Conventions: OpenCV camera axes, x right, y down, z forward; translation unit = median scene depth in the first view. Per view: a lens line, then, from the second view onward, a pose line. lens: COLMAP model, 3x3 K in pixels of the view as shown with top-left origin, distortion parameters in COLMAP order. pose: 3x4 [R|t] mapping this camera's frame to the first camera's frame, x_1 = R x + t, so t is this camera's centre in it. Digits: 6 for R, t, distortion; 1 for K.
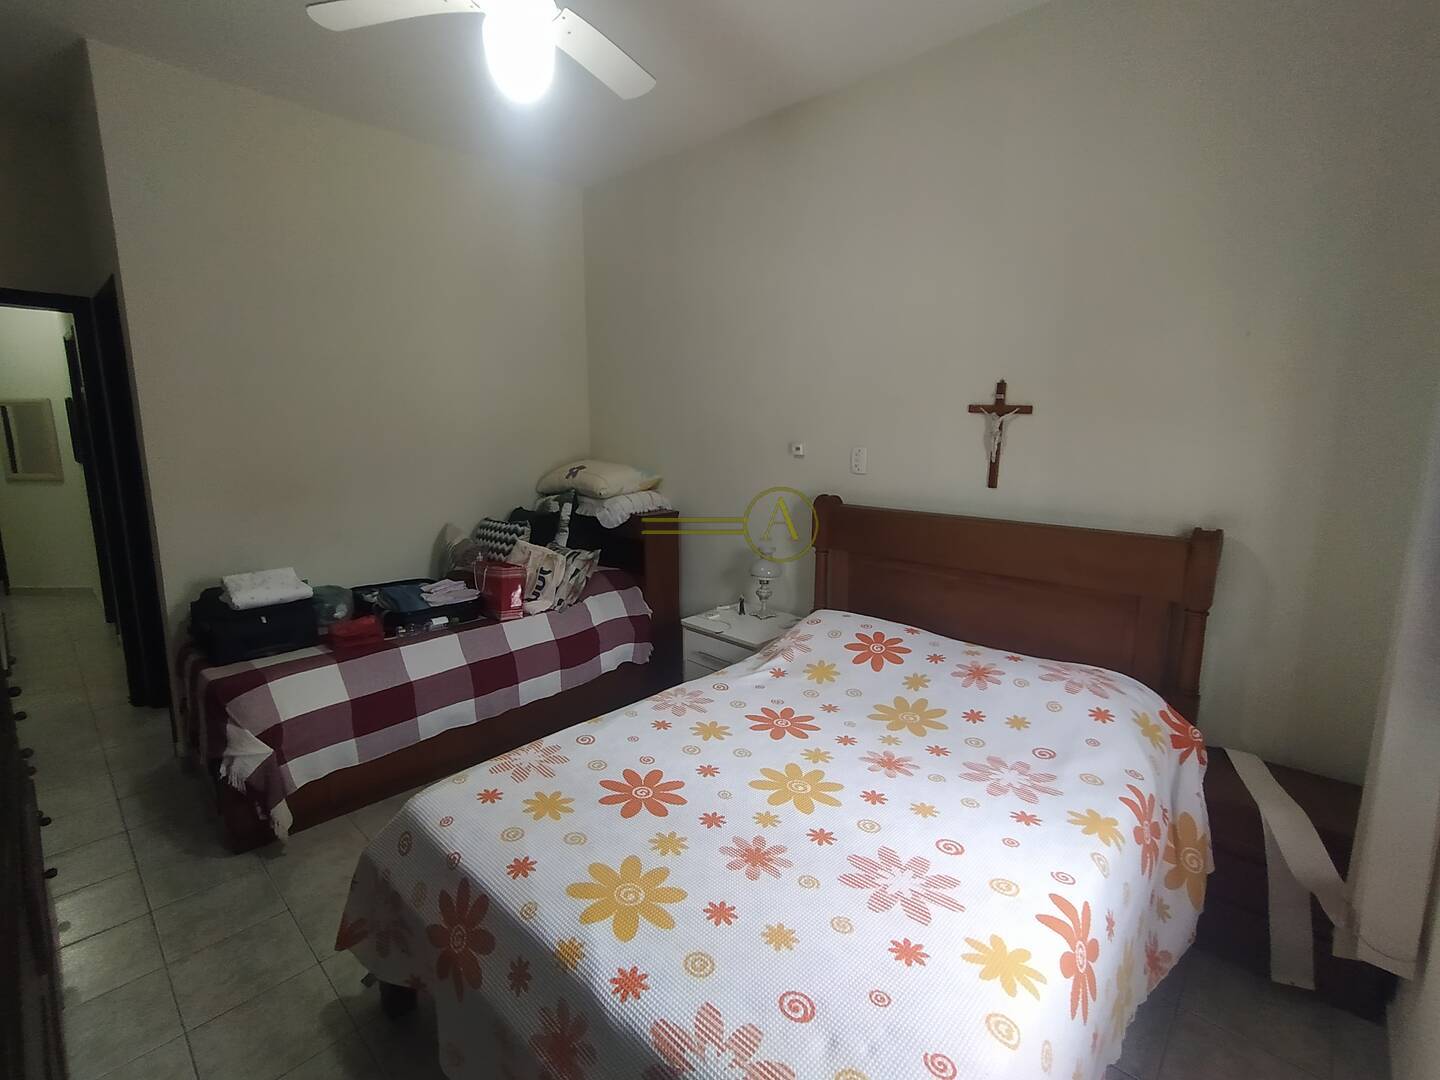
lens RADIAL K [[651.4, 0, 716.7], [0, 651.4, 531.1], [0, 0, 1]] dist [-0.006559, 0.003411]
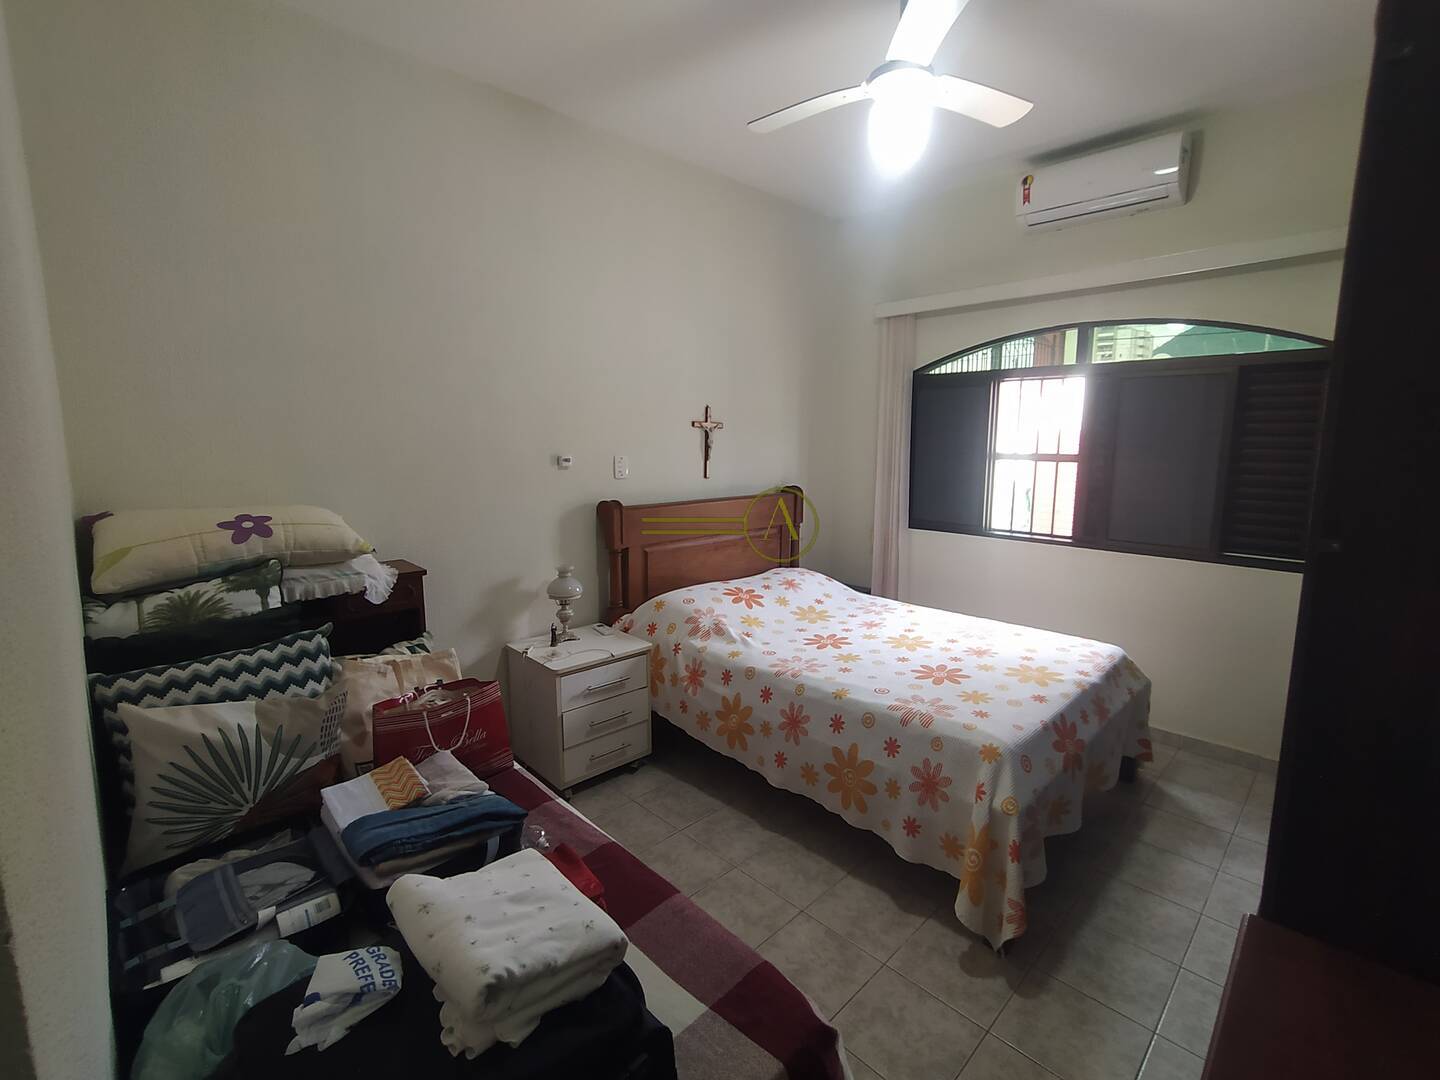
lens RADIAL K [[651.4, 0, 716.7], [0, 651.4, 531.1], [0, 0, 1]] dist [-0.006559, 0.003411]
pose [[0.044094, -0.143285, 0.988699, -1.502516], [0.159596, 0.977962, 0.134612, -0.205656], [-0.986197, 0.151857, 0.065990, 1.277387]]
